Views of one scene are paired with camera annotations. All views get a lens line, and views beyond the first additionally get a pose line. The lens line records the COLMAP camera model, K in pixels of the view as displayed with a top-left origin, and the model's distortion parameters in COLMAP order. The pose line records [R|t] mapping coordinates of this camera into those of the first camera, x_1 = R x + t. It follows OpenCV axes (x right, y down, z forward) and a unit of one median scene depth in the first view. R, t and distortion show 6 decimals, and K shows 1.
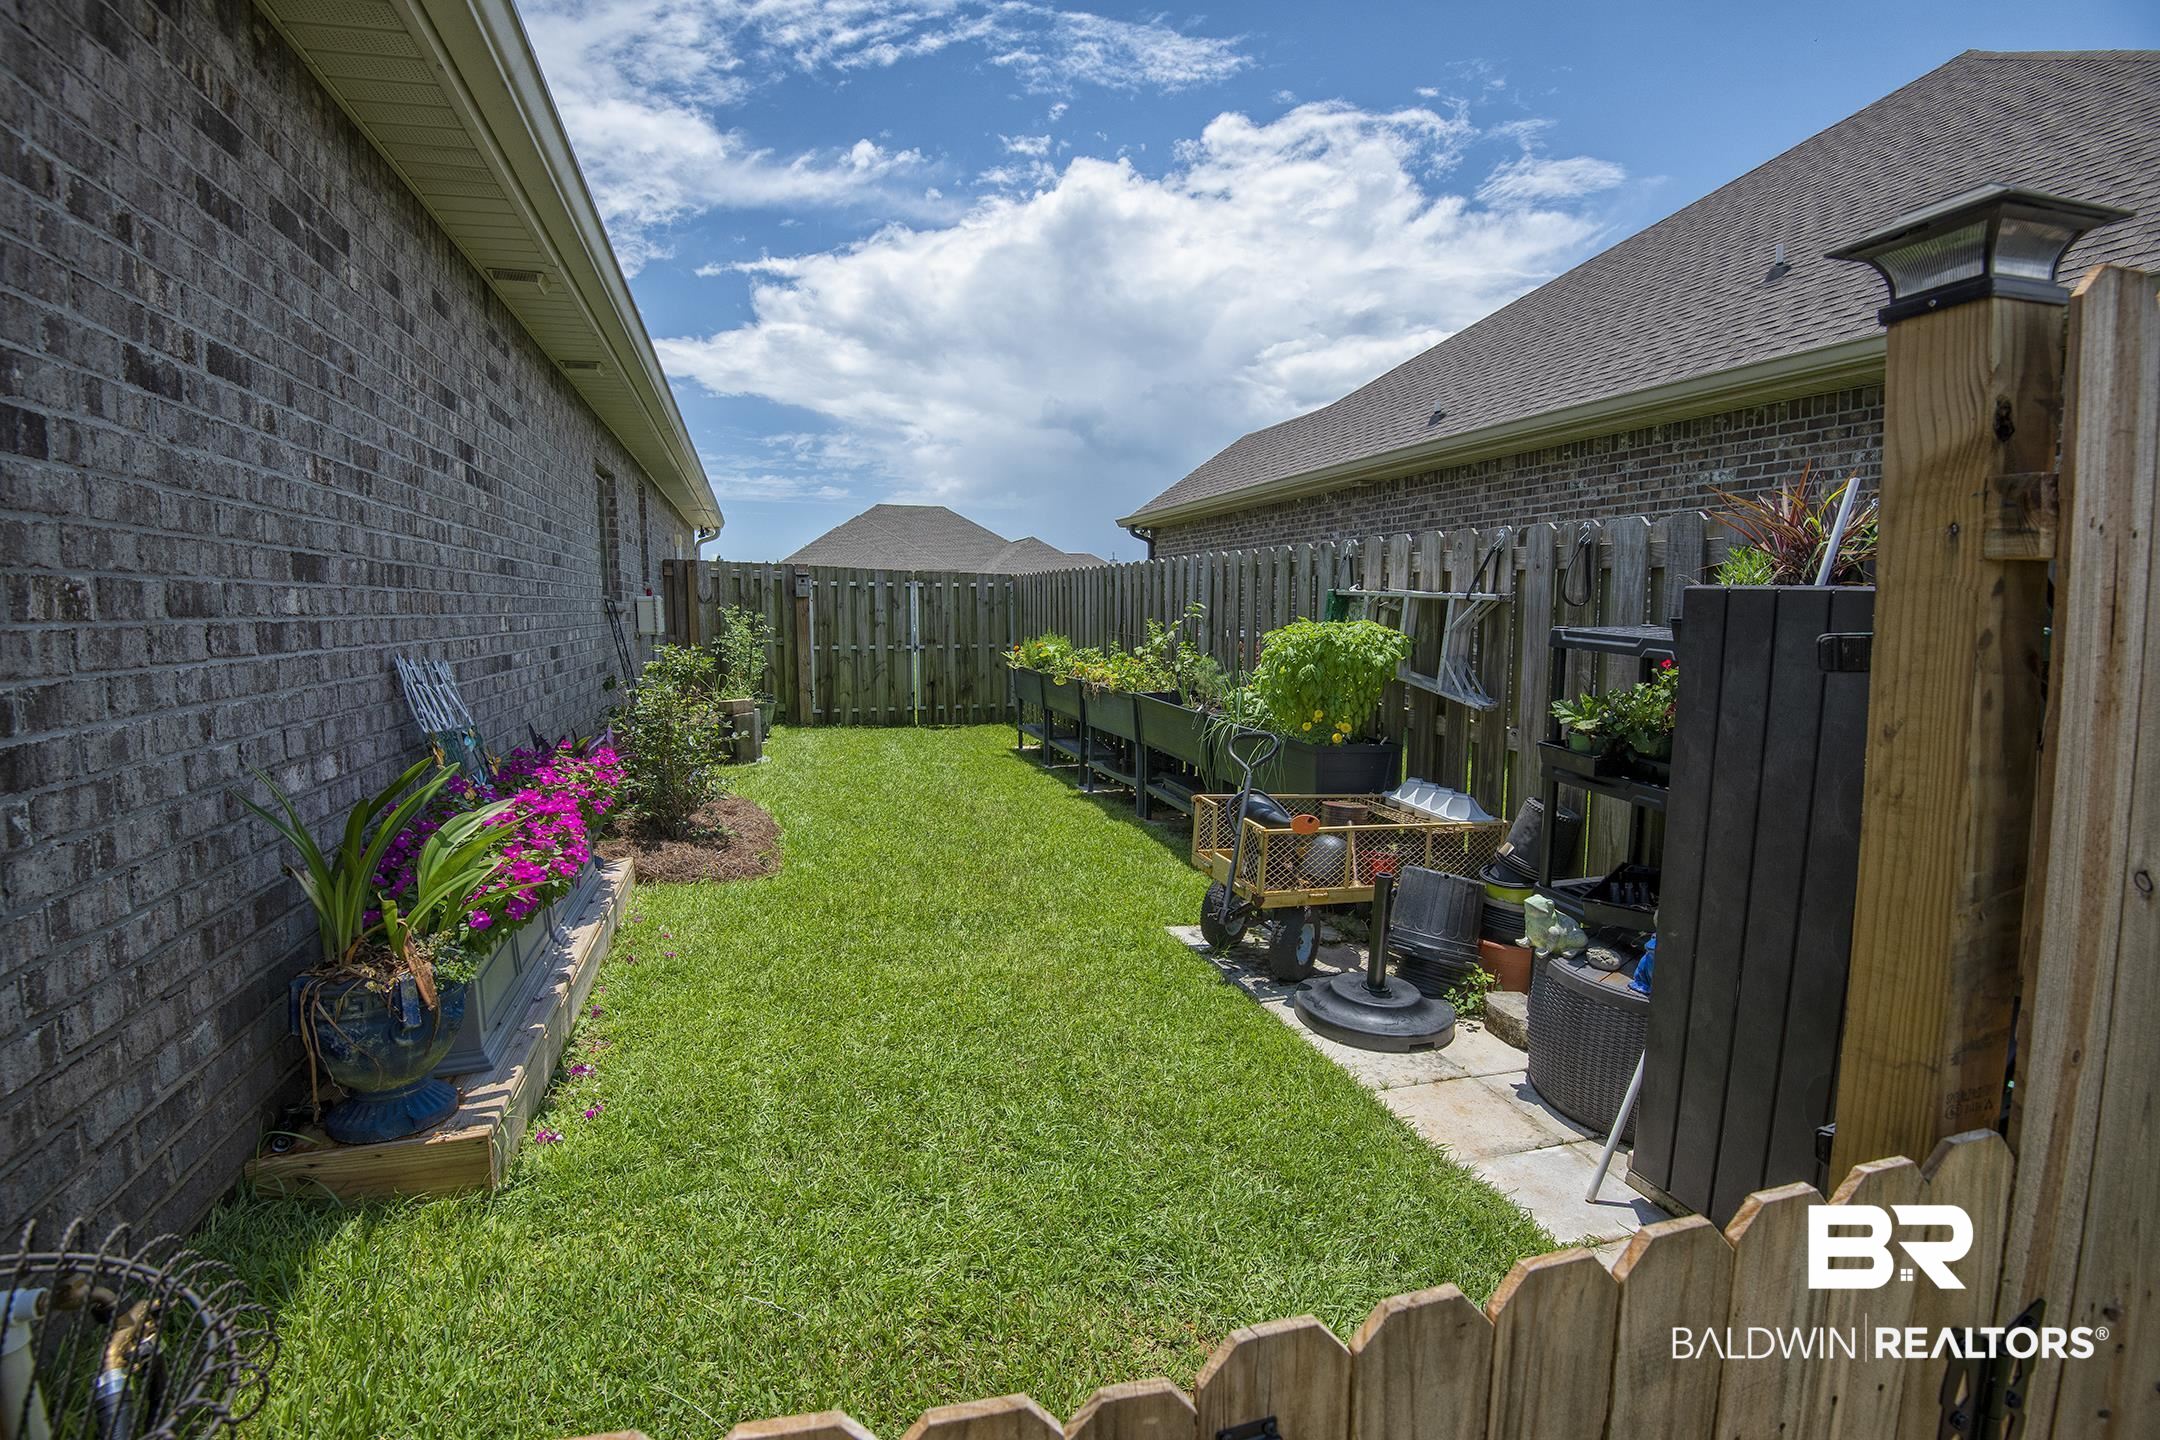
lens RADIAL K [[990.9, 0, 1080.6], [0, 990.9, 722.0], [0, 0, 1]] dist [0.002569, -0.023897]
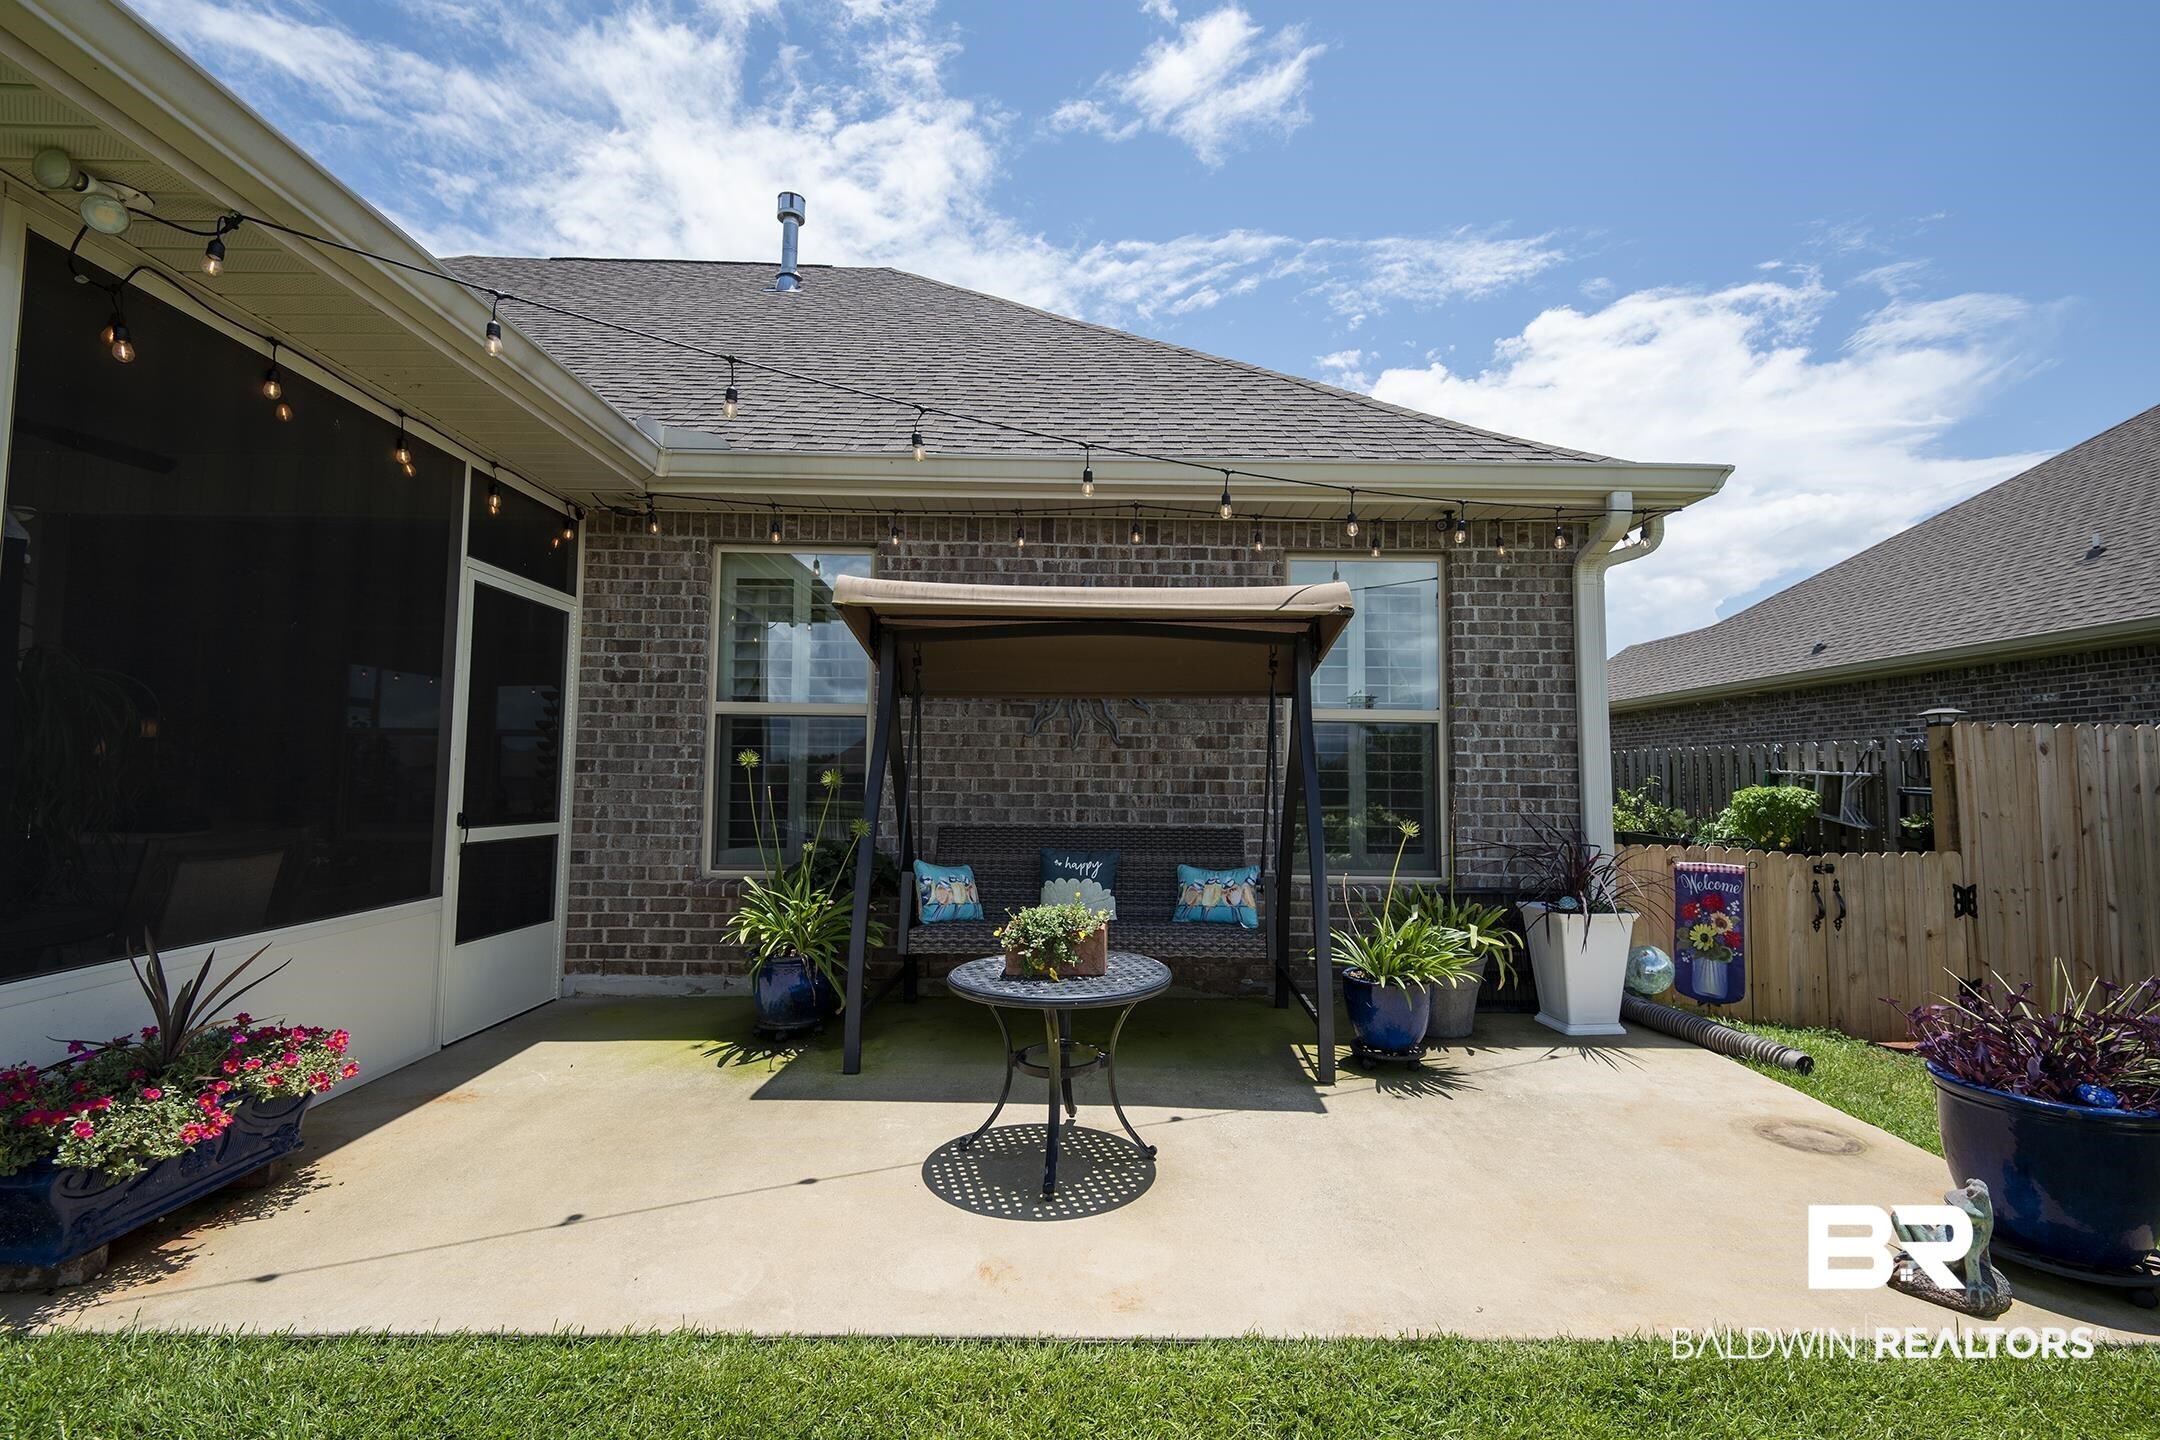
lens RADIAL K [[993.0, 0, 1077.3], [0, 993.0, 714.1], [0, 0, 1]] dist [0.000084, 0.000713]
pose [[0.955402, -0.009778, -0.295146, -0.268864], [-0.045873, 0.982405, -0.181041, 0.099046], [0.291724, 0.186506, 0.938143, -0.711306]]
